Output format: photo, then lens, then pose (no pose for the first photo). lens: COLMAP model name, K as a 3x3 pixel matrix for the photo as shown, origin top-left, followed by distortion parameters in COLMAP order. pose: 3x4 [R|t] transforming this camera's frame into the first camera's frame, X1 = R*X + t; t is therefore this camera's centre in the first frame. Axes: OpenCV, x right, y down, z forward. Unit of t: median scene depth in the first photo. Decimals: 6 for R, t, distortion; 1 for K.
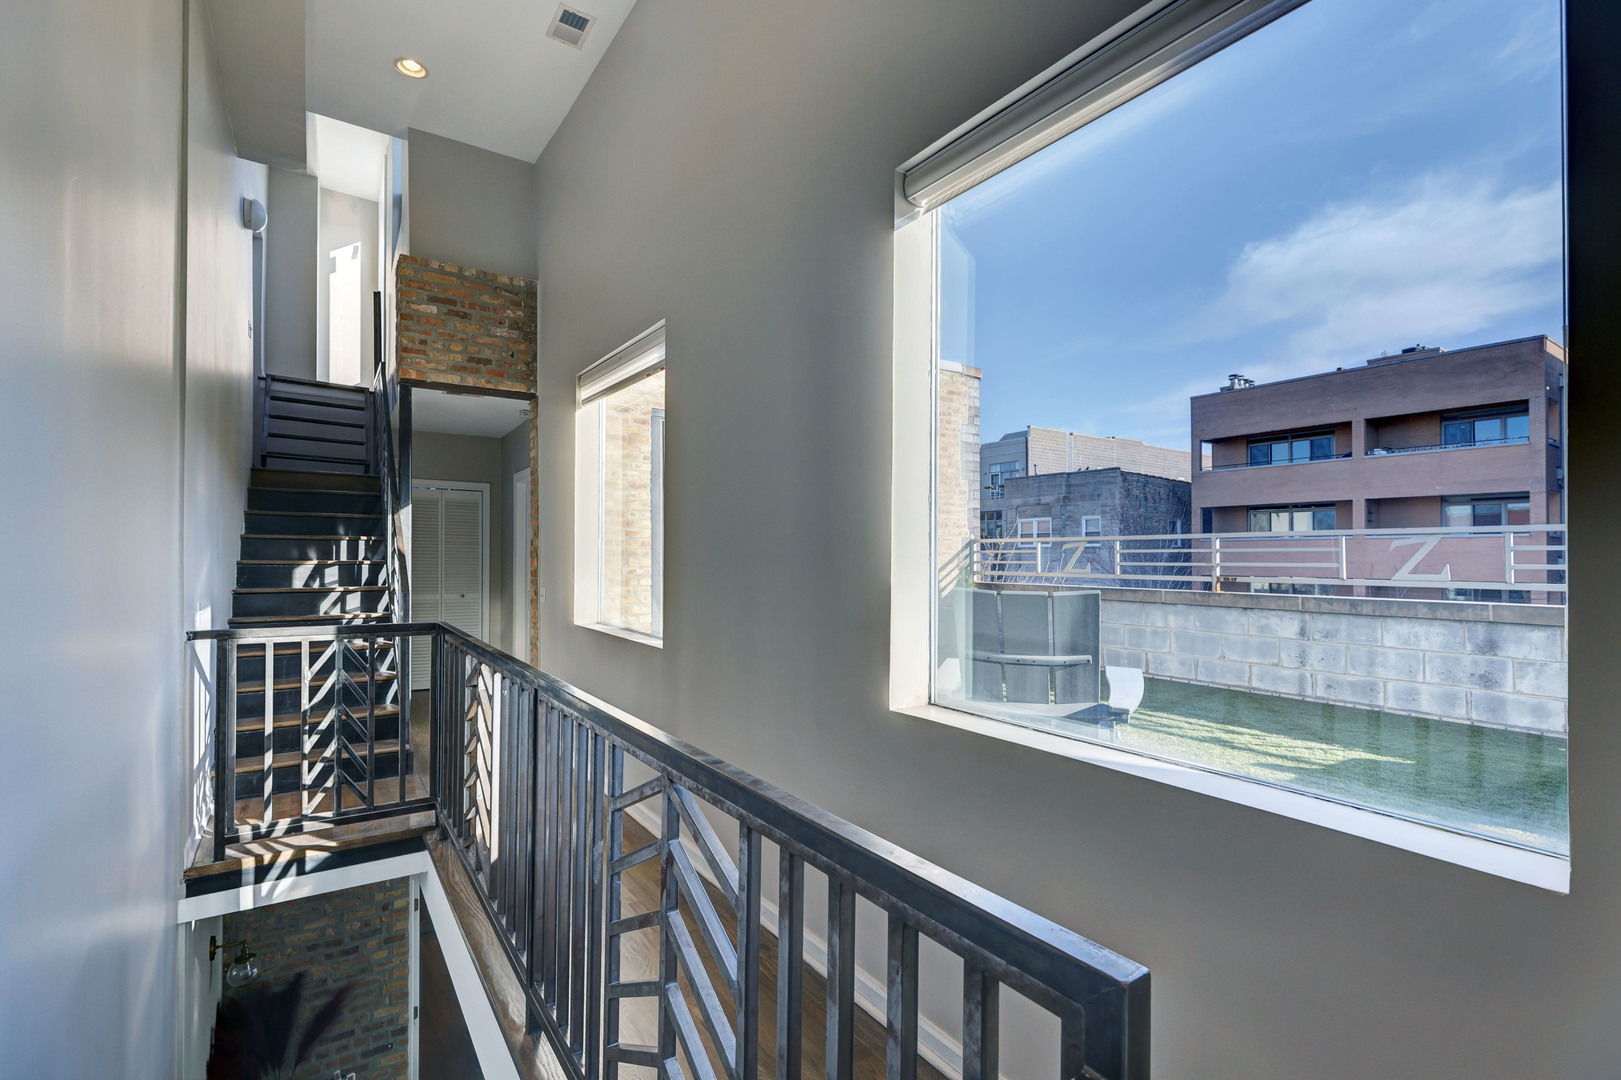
lens RADIAL K [[729.2, 0, 800.8], [0, 729.2, 549.1], [0, 0, 1]] dist [0.001206, 0.000188]
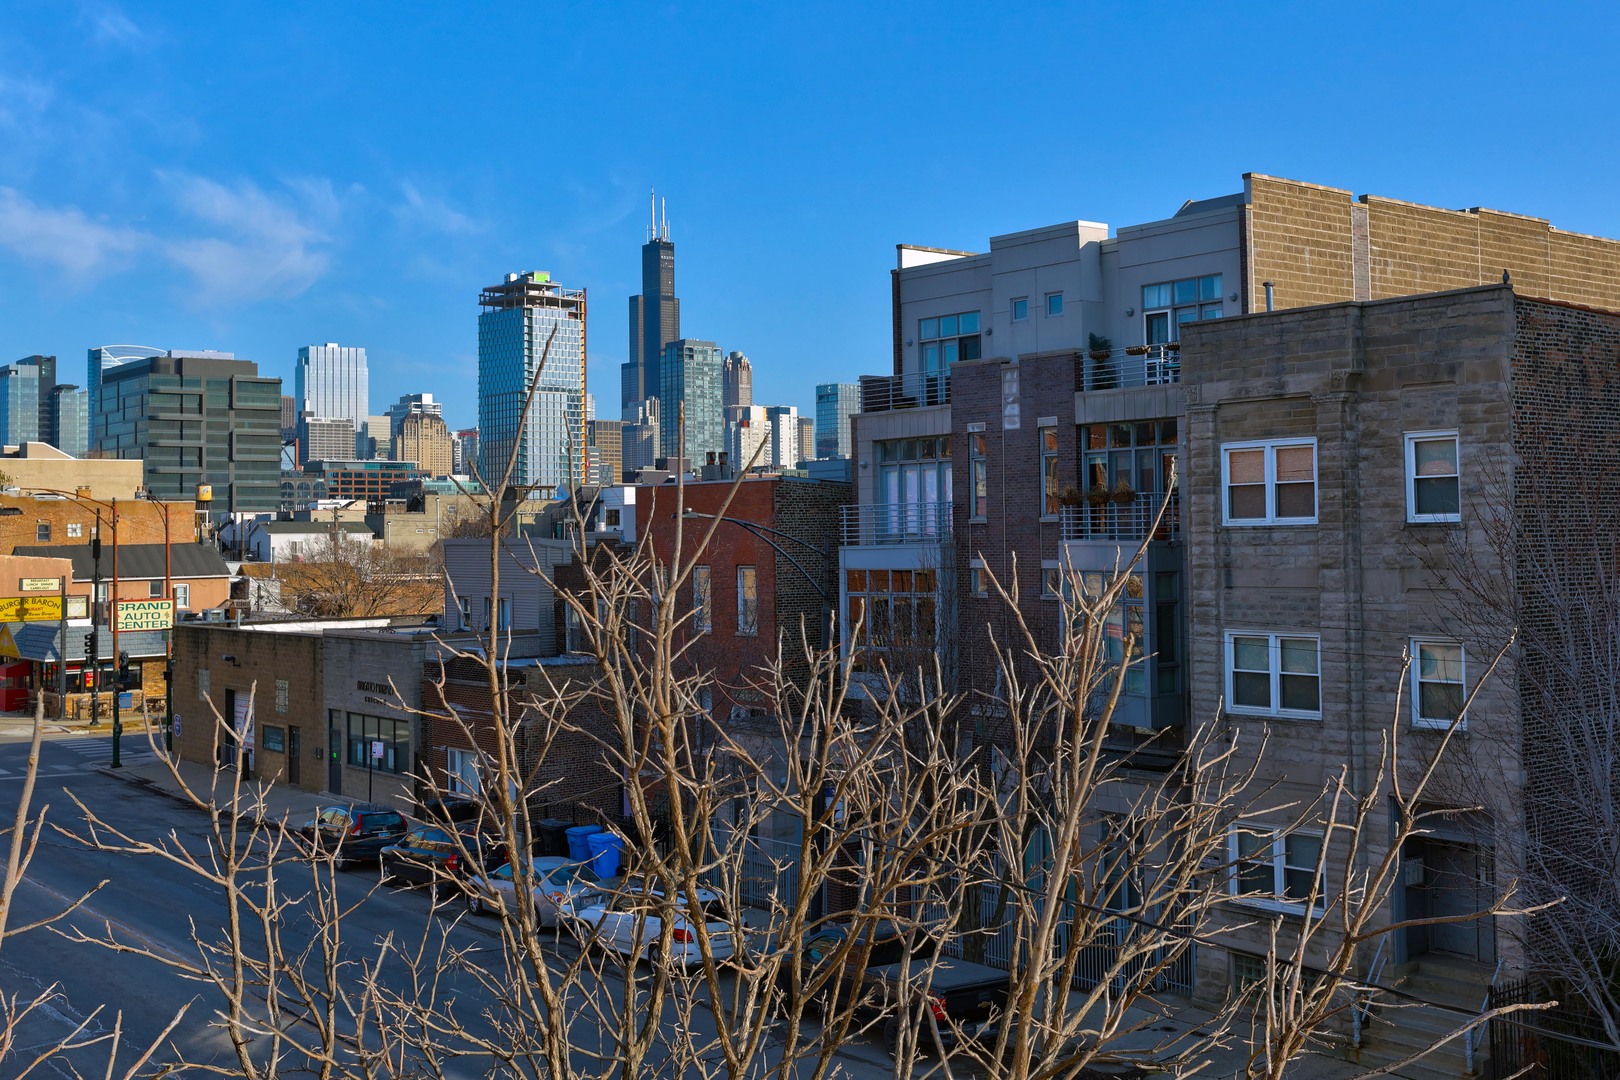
lens RADIAL K [[1830.2, 0, 810.0], [0, 1830.2, 540.0], [0, 0, 1]] dist [-0.085973, 0.001262]
pose [[0.997908, -0.021861, 0.060844, 0.076713], [0.021098, 0.999691, 0.013145, -0.015274], [-0.061113, -0.011834, 0.998061, 0.232438]]
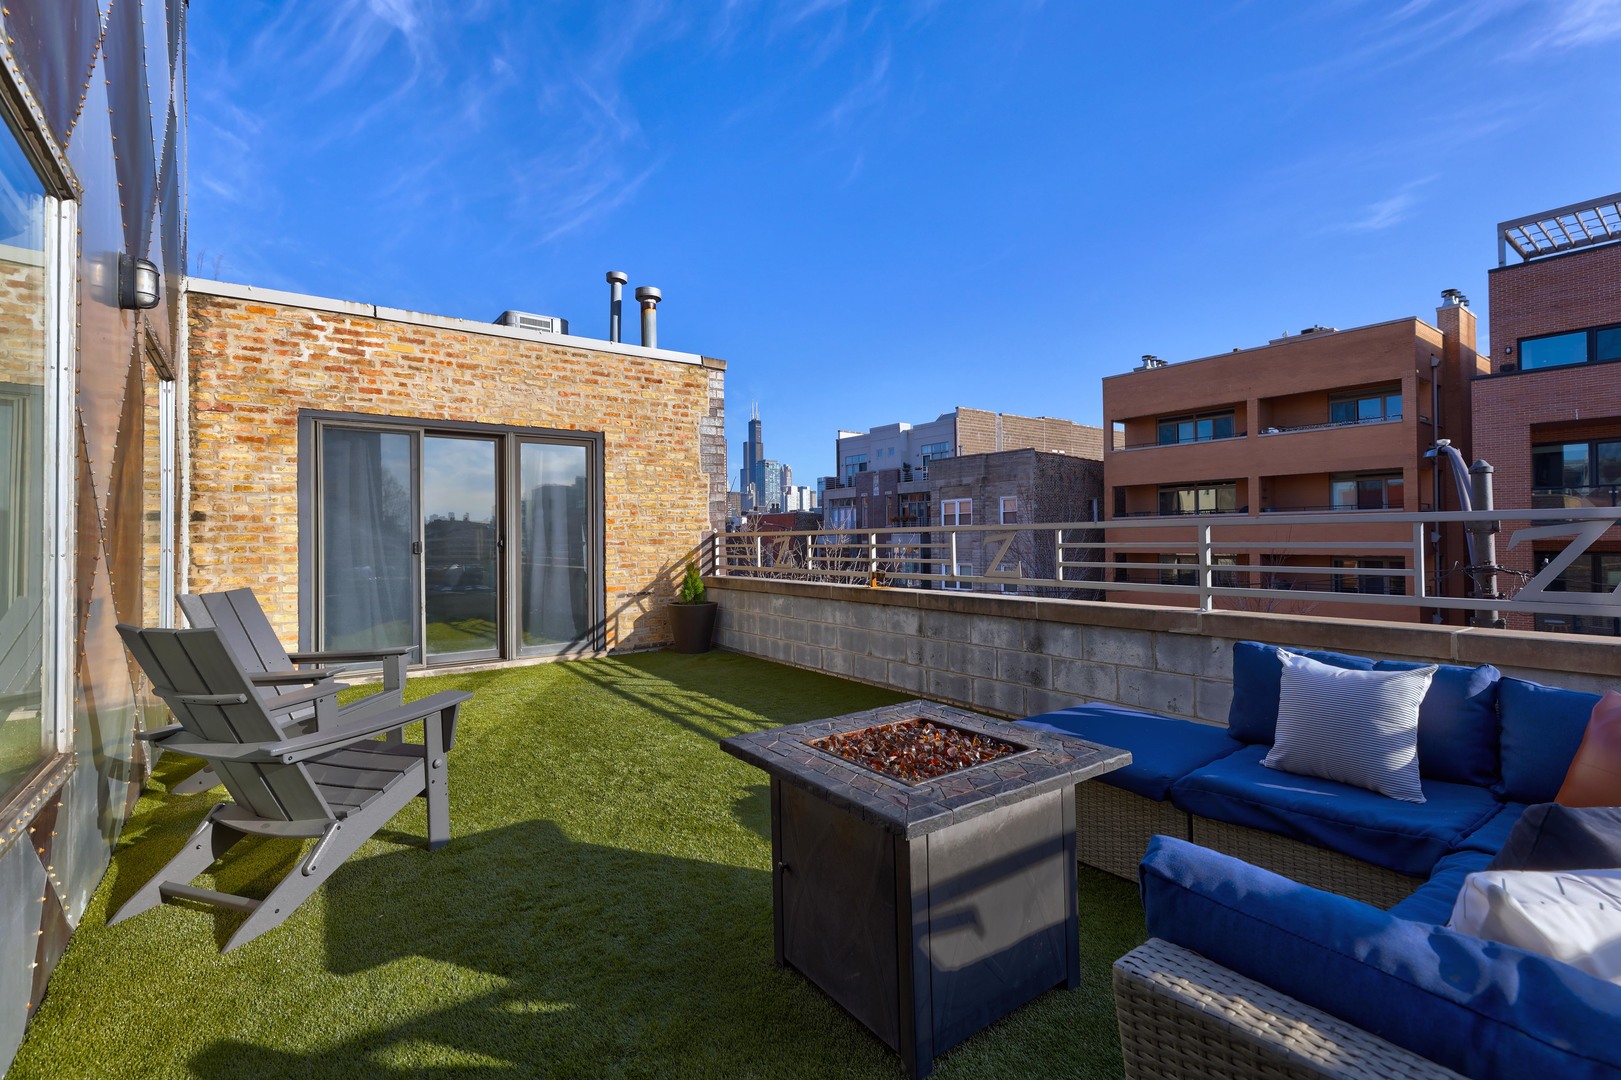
lens RADIAL K [[728.8, 0, 804.1], [0, 728.8, 536.8], [0, 0, 1]] dist [0.000324, -0.000366]
pose [[0.998790, -0.017560, 0.045945, 0.084851], [0.017155, 0.999811, 0.009183, -0.004276], [-0.046097, -0.008384, 0.998902, 0.001888]]
